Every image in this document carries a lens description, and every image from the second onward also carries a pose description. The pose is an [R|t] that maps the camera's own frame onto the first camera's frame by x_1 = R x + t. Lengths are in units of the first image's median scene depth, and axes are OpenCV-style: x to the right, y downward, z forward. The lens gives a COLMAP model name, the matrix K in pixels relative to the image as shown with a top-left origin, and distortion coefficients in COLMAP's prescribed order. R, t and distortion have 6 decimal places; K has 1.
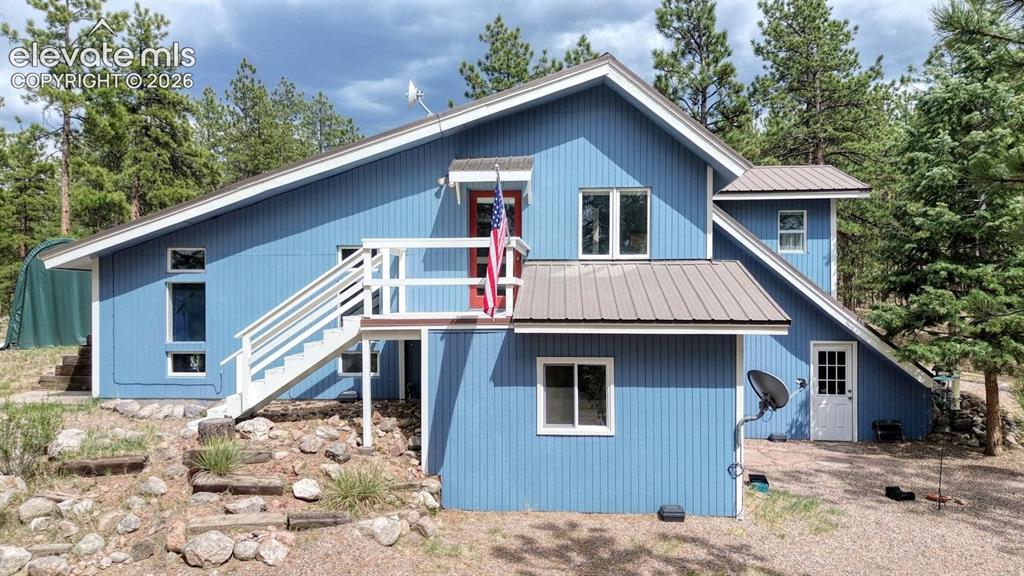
lens RADIAL K [[701.0, 0, 512.0], [0, 701.0, 288.0], [0, 0, 1]] dist [0.000487, -0.000458]
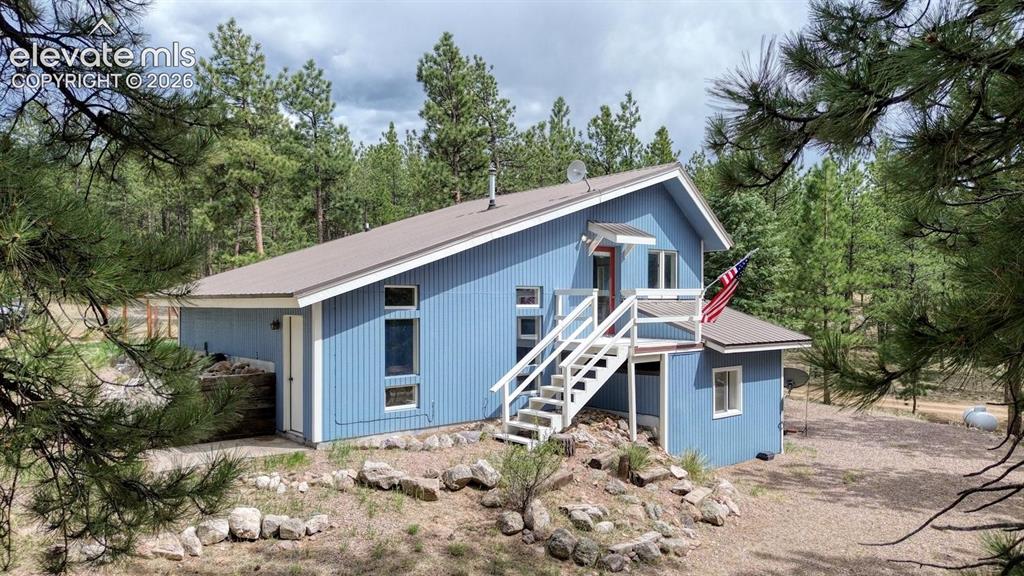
lens RADIAL K [[701.0, 0, 512.0], [0, 701.0, 288.0], [0, 0, 1]] dist [0.000487, -0.000458]
pose [[0.746521, 0.015740, 0.665175, -1.036040], [-0.008680, 0.999865, -0.013919, -0.040505], [-0.665305, 0.004617, 0.746558, 0.118016]]
